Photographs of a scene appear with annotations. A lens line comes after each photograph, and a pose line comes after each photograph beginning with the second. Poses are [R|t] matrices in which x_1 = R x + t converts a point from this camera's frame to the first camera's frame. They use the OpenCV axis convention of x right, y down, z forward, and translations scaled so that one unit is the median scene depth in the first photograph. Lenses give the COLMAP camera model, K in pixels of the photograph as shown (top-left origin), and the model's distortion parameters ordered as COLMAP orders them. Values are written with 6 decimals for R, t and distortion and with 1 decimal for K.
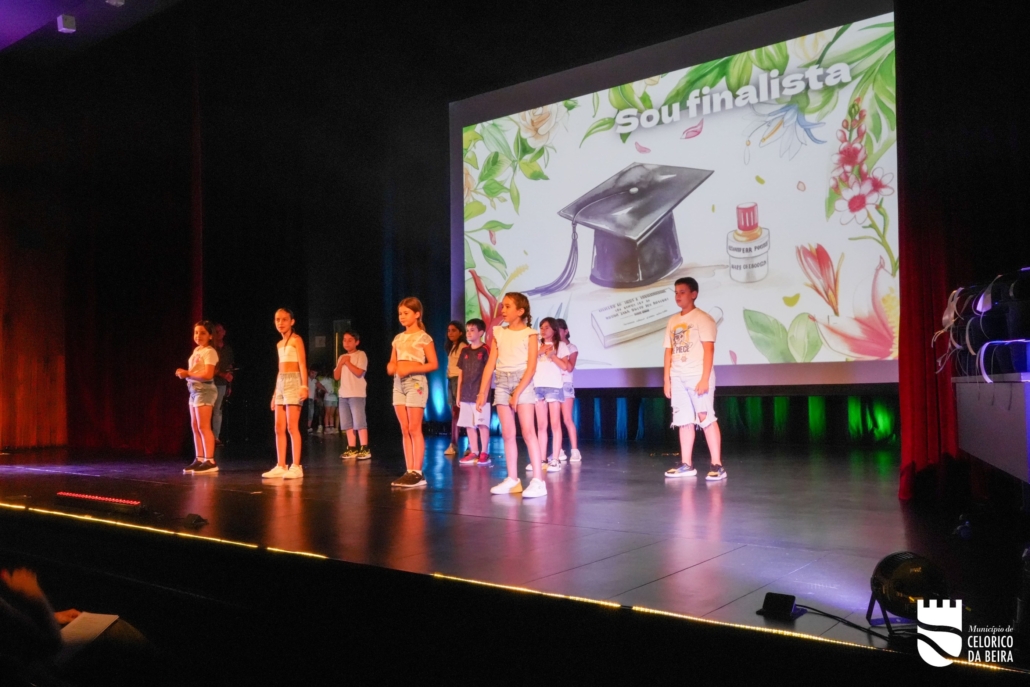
lens RADIAL K [[874.8, 0, 512.6], [0, 874.8, 344.5], [0, 0, 1]] dist [-0.021524, -0.001030]
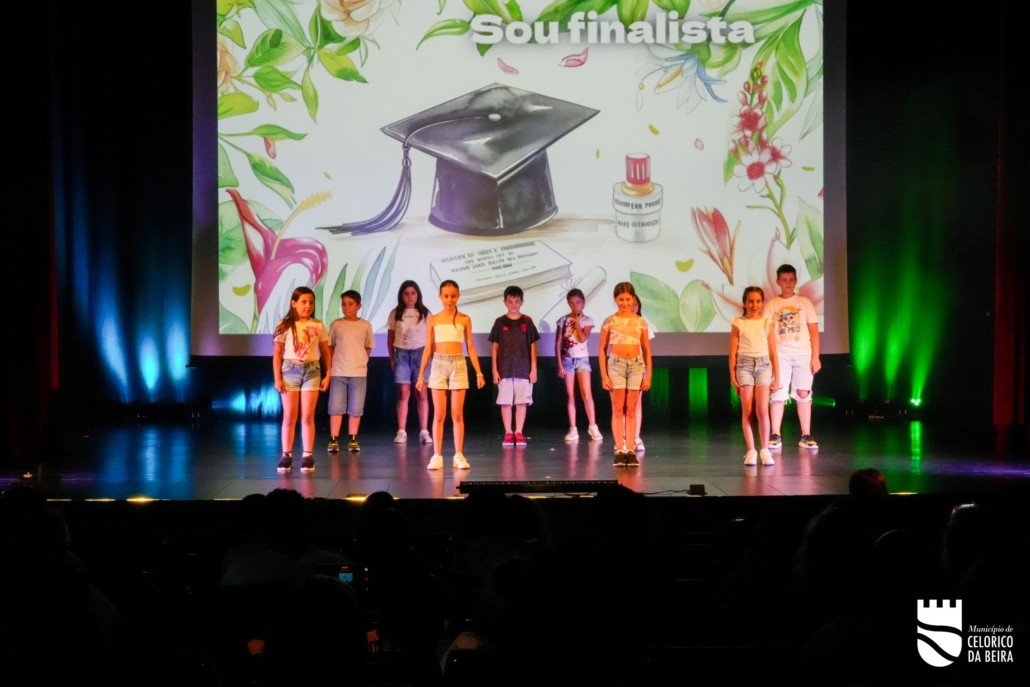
lens RADIAL K [[1668.4, 0, 515.0], [0, 1668.4, 343.0], [0, 0, 1]] dist [-0.029271, 0.000000]
pose [[0.754123, 0.002041, 0.656730, -0.902015], [-0.040960, 0.998194, 0.043933, -0.035311], [-0.655454, -0.060031, 0.752845, -0.210198]]
